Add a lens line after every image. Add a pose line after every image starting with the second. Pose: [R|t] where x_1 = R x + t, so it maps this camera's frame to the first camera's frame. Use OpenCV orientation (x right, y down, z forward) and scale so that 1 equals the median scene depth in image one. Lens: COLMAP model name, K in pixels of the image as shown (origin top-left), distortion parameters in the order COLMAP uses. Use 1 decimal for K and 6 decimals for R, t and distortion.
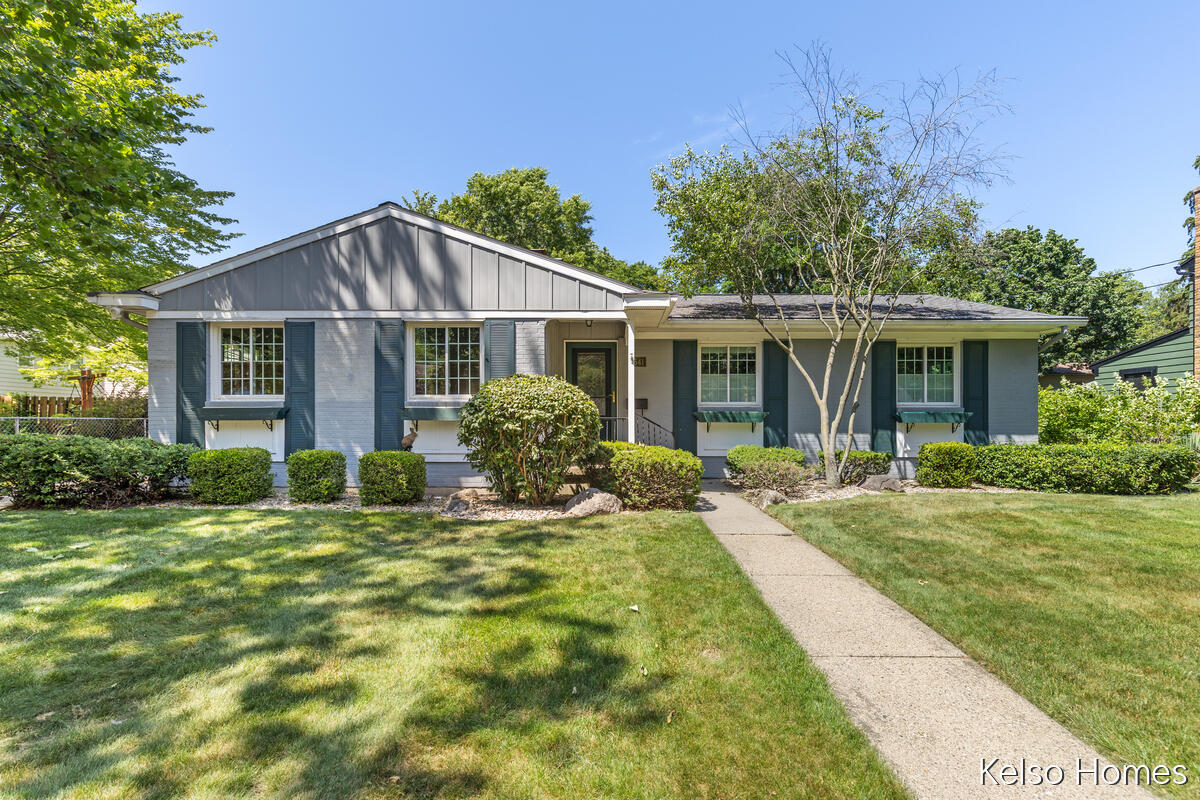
lens RADIAL K [[575.4, 0, 600.0], [0, 575.4, 400.0], [0, 0, 1]] dist [0.003070, 0.000099]
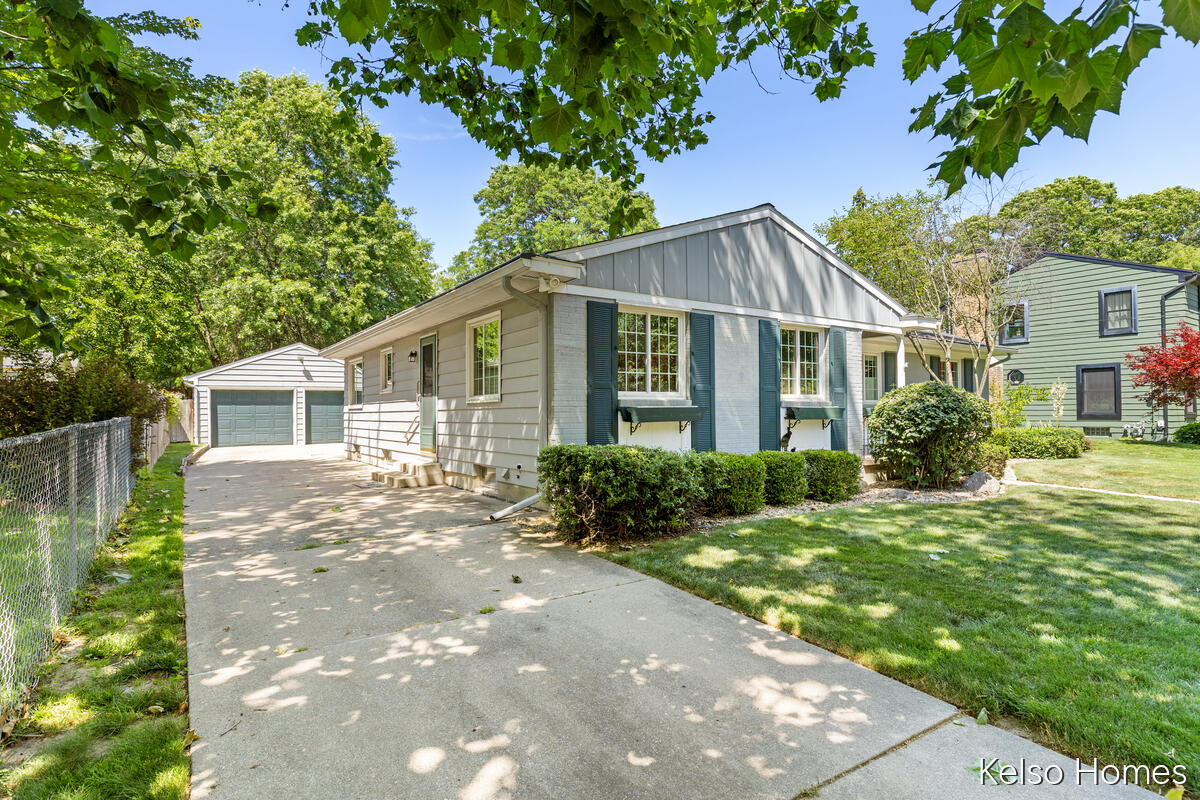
lens RADIAL K [[653.3, 0, 600.0], [0, 653.3, 400.0], [0, 0, 1]] dist [-0.003620, -0.000445]
pose [[0.807999, 0.005654, 0.589157, -1.241422], [-0.009220, 0.999953, 0.003048, 0.000185], [-0.589112, -0.007895, 0.808013, 0.246380]]
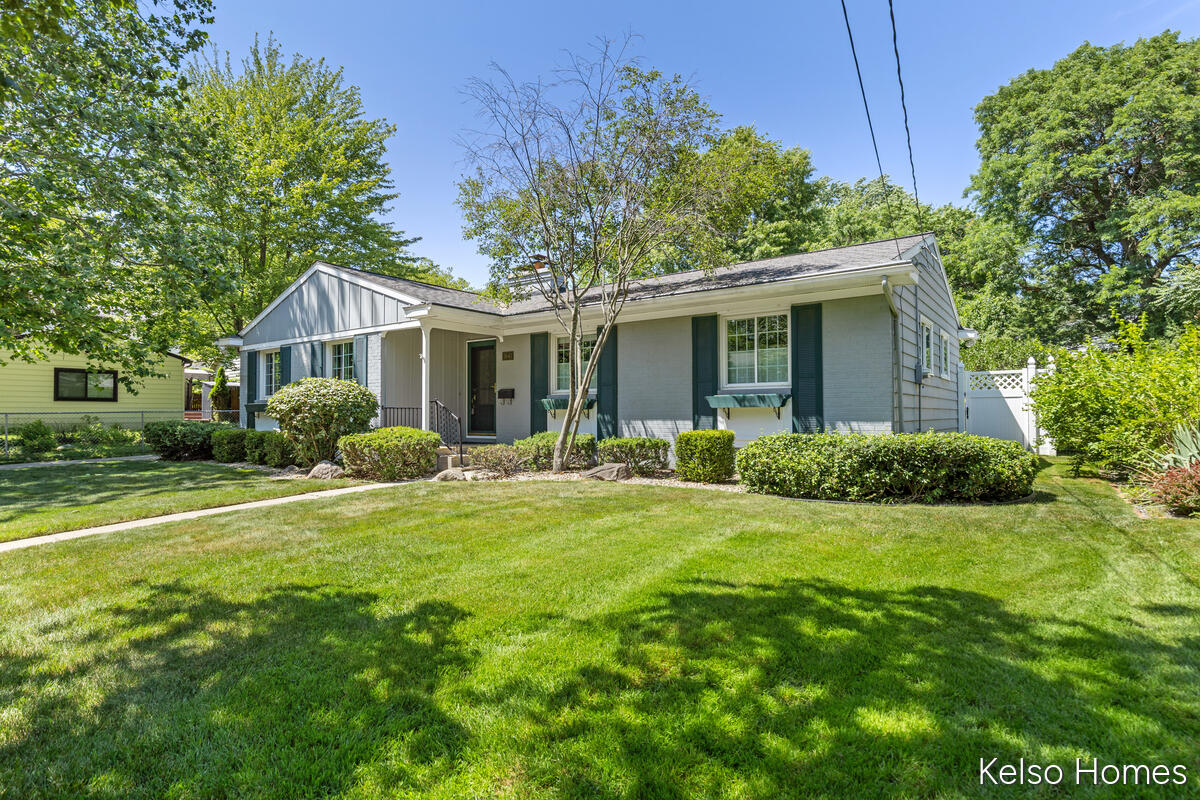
lens RADIAL K [[653.3, 0, 600.0], [0, 653.3, 400.0], [0, 0, 1]] dist [-0.003620, -0.000445]
pose [[0.815431, -0.020287, -0.578498, 1.091139], [0.042426, 0.998792, 0.024776, -0.005645], [0.577297, -0.044746, 0.815307, 0.095582]]
